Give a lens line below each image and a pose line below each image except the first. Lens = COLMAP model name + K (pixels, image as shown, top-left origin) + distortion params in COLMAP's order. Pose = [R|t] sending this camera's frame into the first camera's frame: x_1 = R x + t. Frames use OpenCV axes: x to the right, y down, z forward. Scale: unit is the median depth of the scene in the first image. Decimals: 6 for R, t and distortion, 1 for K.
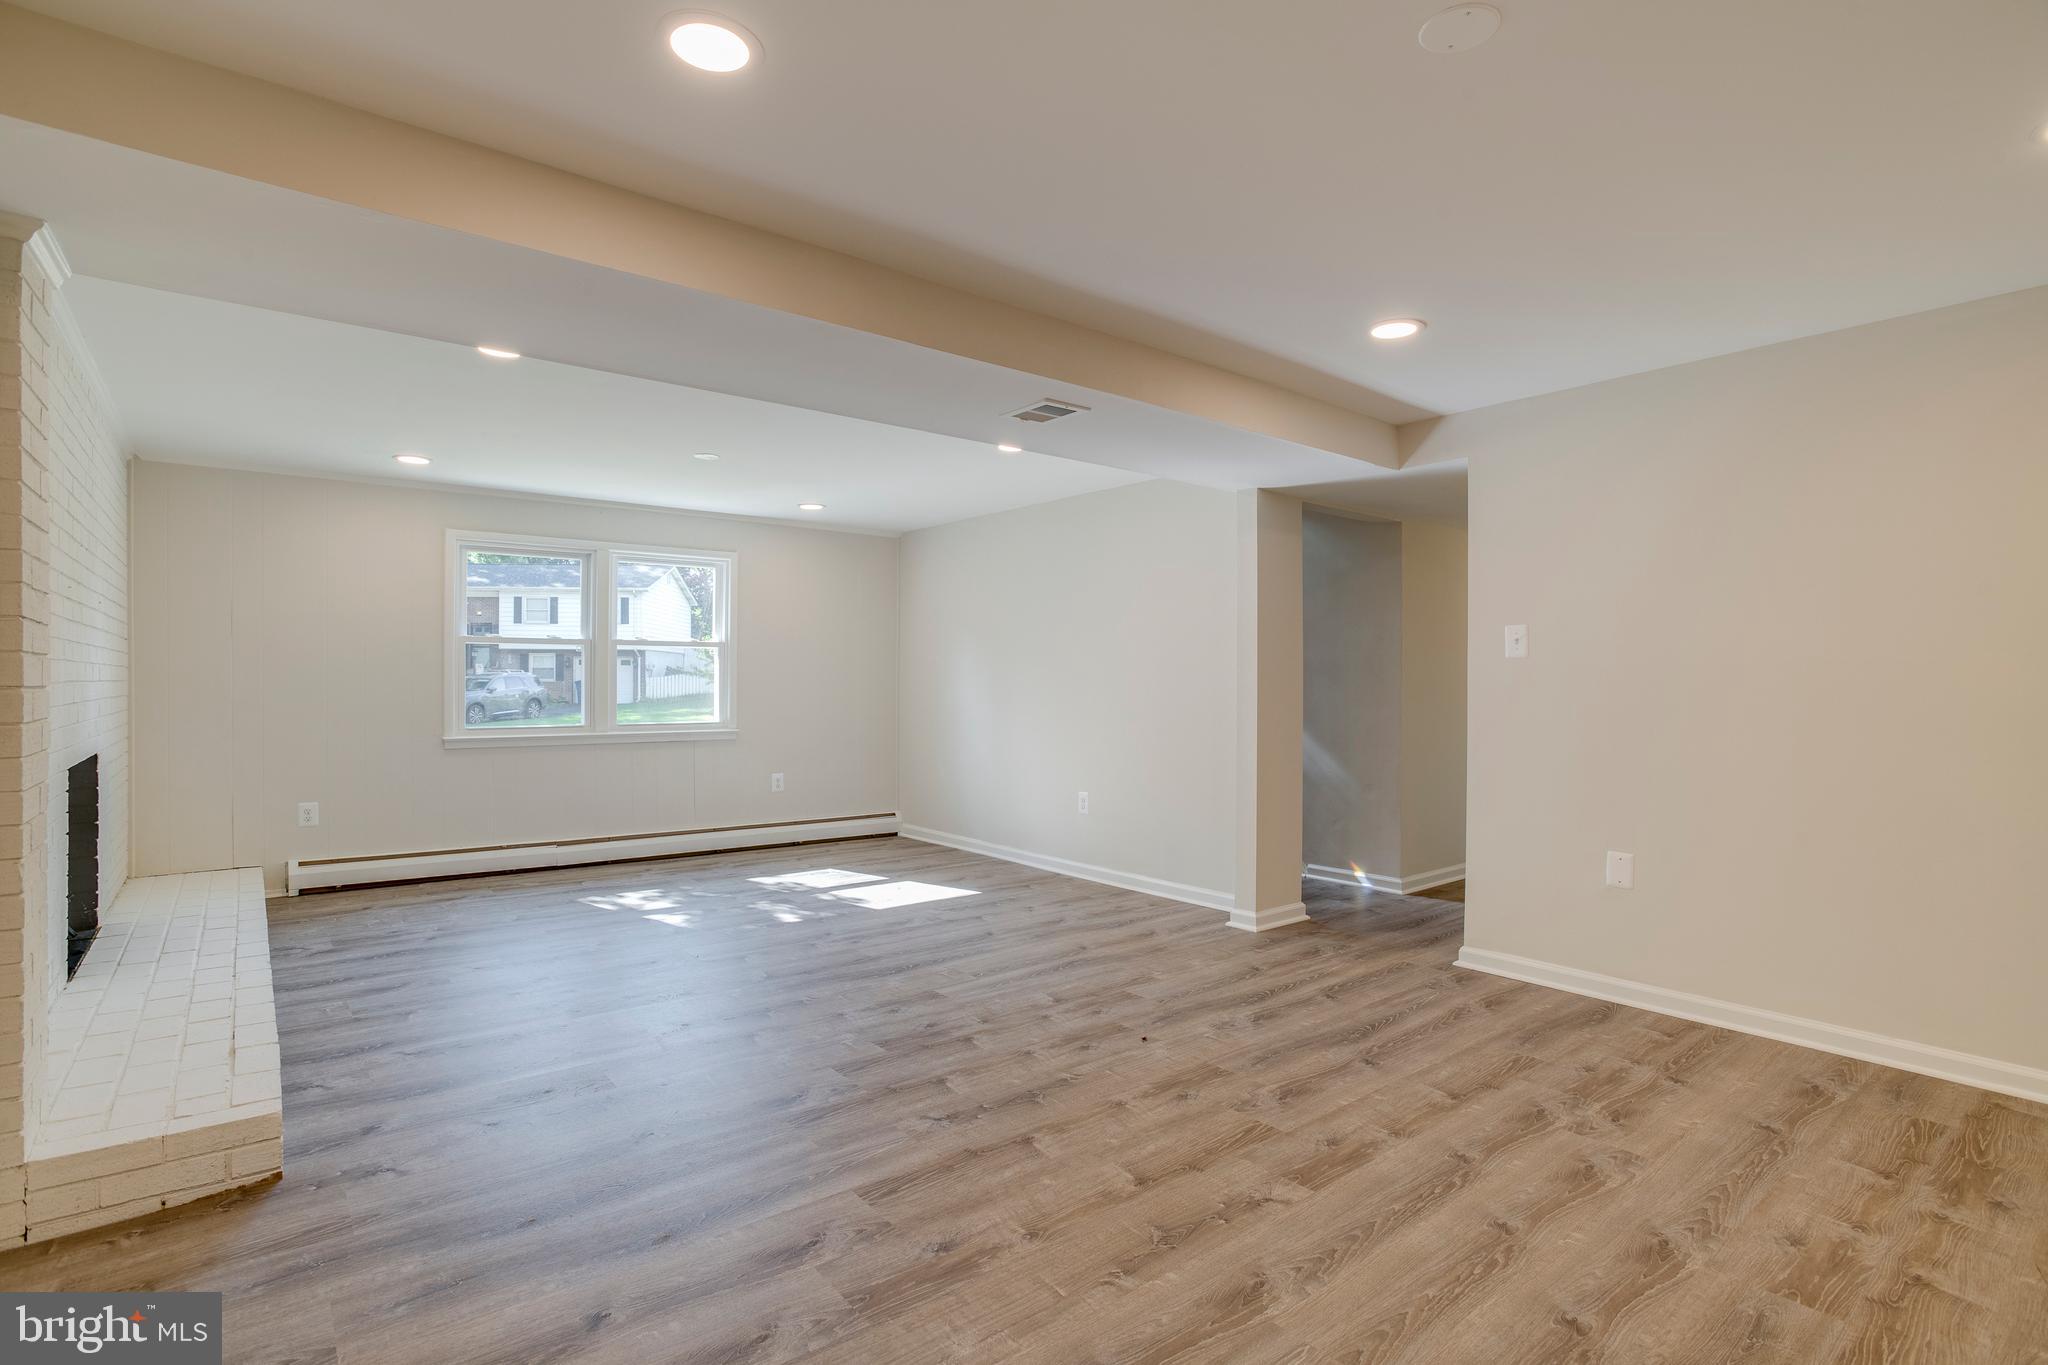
lens RADIAL K [[994.3, 0, 1028.4], [0, 994.3, 662.6], [0, 0, 1]] dist [-0.052094, 0.014818]
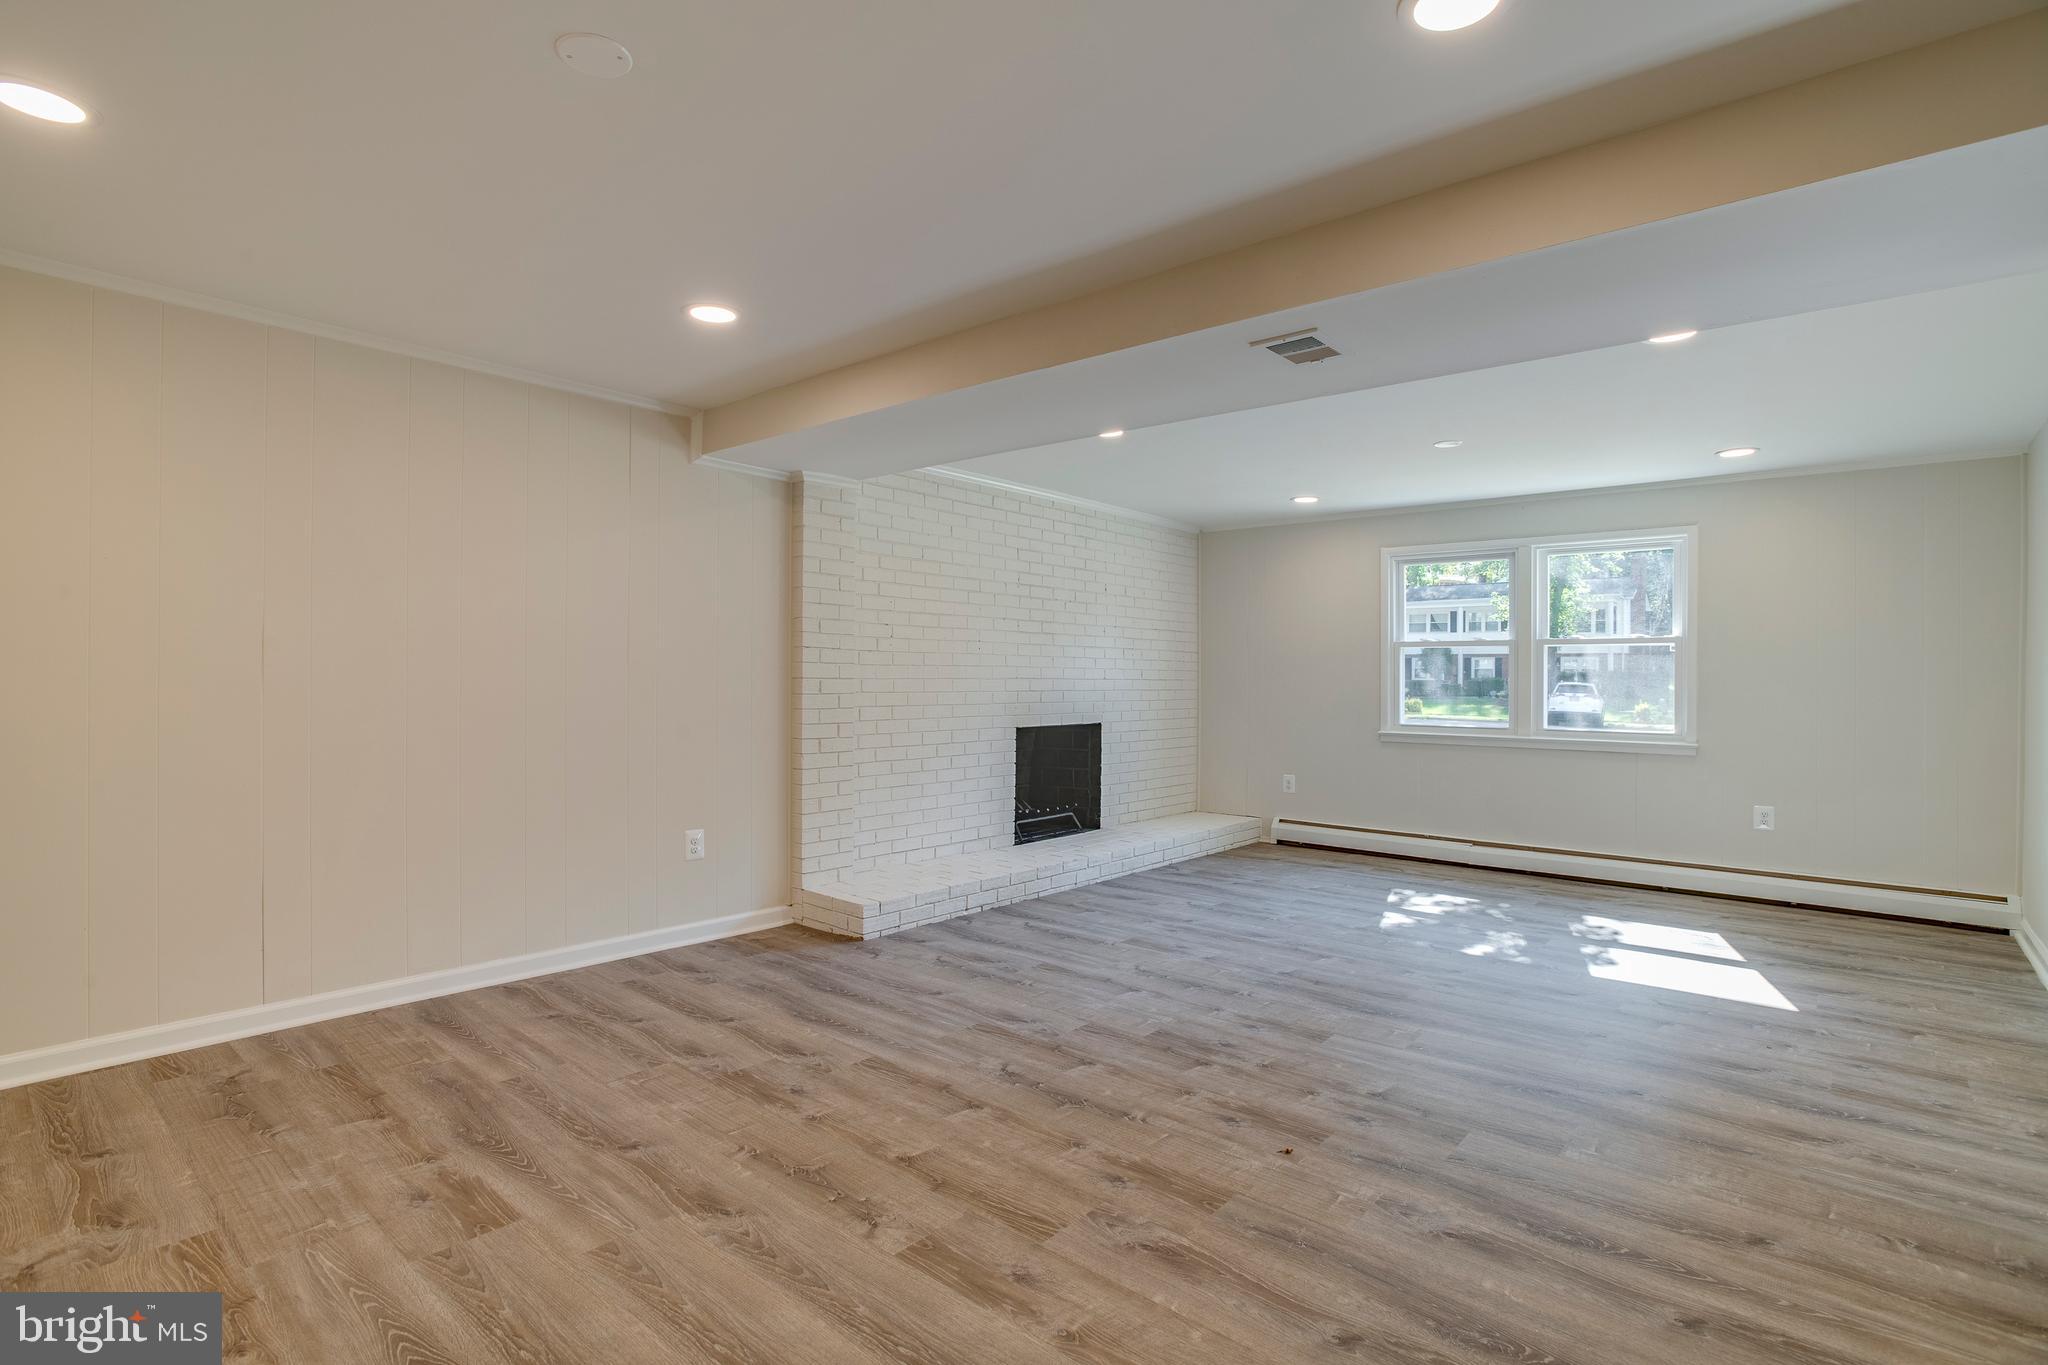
lens RADIAL K [[994.3, 0, 1026.2], [0, 994.3, 679.5], [0, 0, 1]] dist [-0.052094, 0.014818]
pose [[0.173368, 0.000350, -0.984857, 0.821325], [0.010503, 0.999942, 0.002204, 0.014893], [0.984801, -0.010727, 0.173354, 0.673723]]
